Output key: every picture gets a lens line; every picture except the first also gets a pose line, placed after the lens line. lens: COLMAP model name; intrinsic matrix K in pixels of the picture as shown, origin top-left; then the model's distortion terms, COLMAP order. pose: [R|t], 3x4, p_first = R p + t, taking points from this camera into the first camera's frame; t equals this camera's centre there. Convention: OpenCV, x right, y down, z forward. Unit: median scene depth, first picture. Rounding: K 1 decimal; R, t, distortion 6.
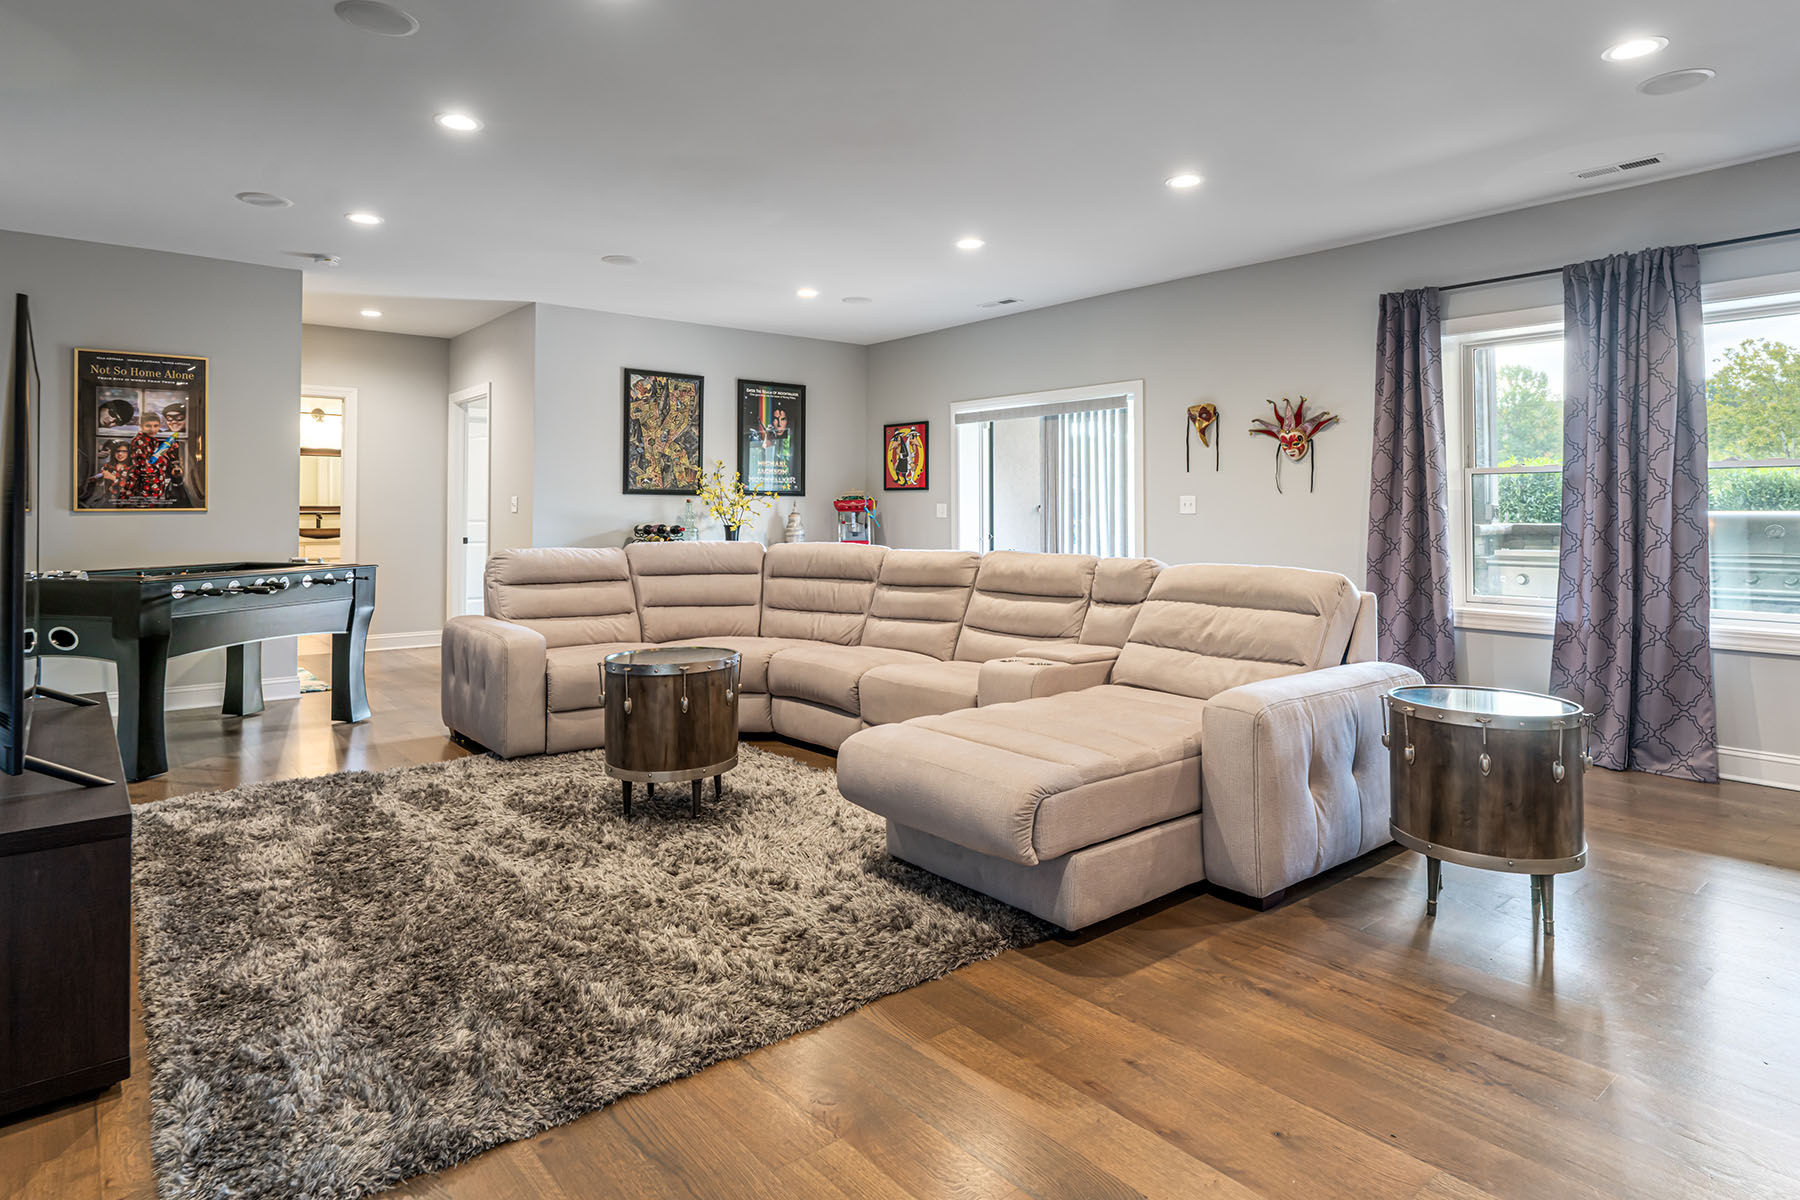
lens RADIAL K [[1001.8, 0, 870.5], [0, 1001.8, 509.3], [0, 0, 1]] dist [0.003176, 0.000318]
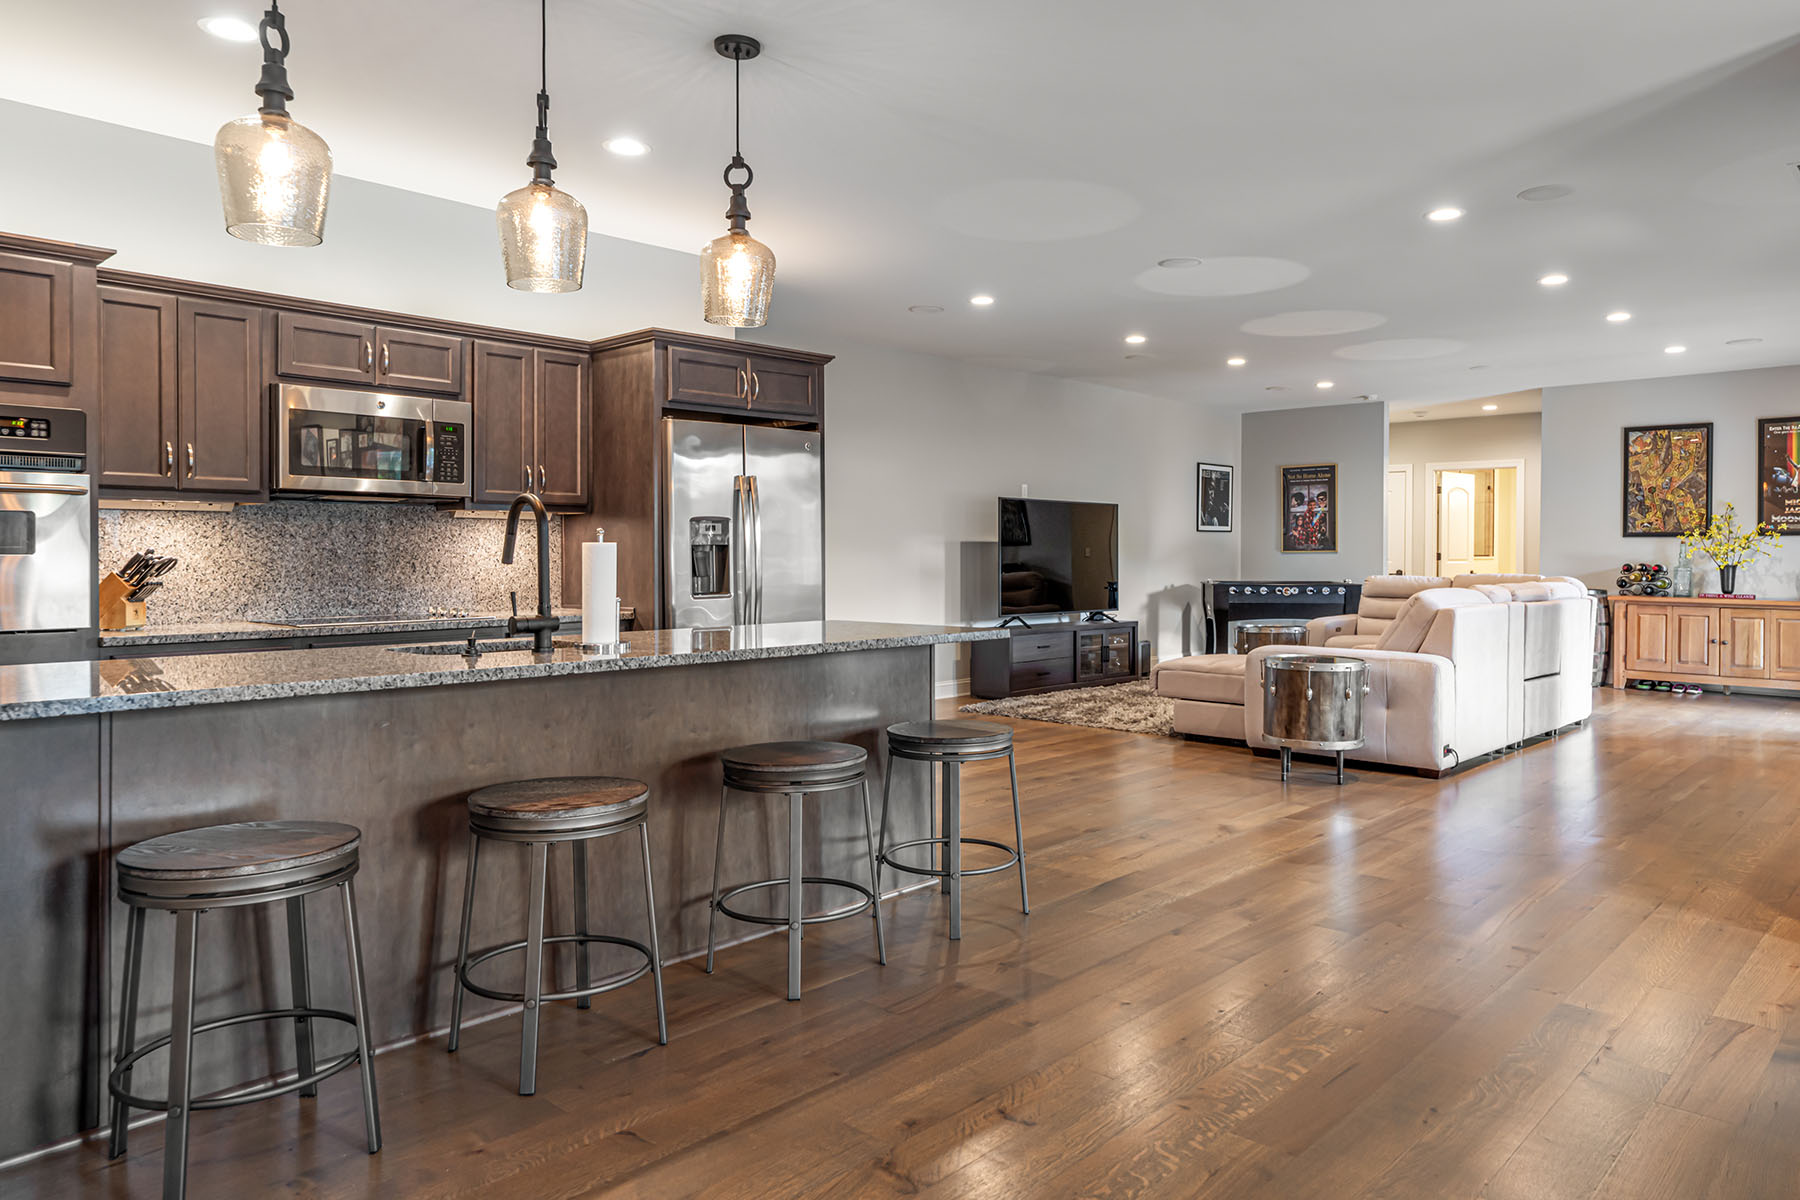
lens RADIAL K [[1151.3, 0, 901.0], [0, 1151.3, 587.9], [0, 0, 1]] dist [0.005381, -0.003057]
pose [[0.114619, 0.028032, -0.993014, 0.978662], [0.000281, 0.999601, 0.028251, 0.005606], [0.993410, -0.003517, 0.114565, 0.020366]]
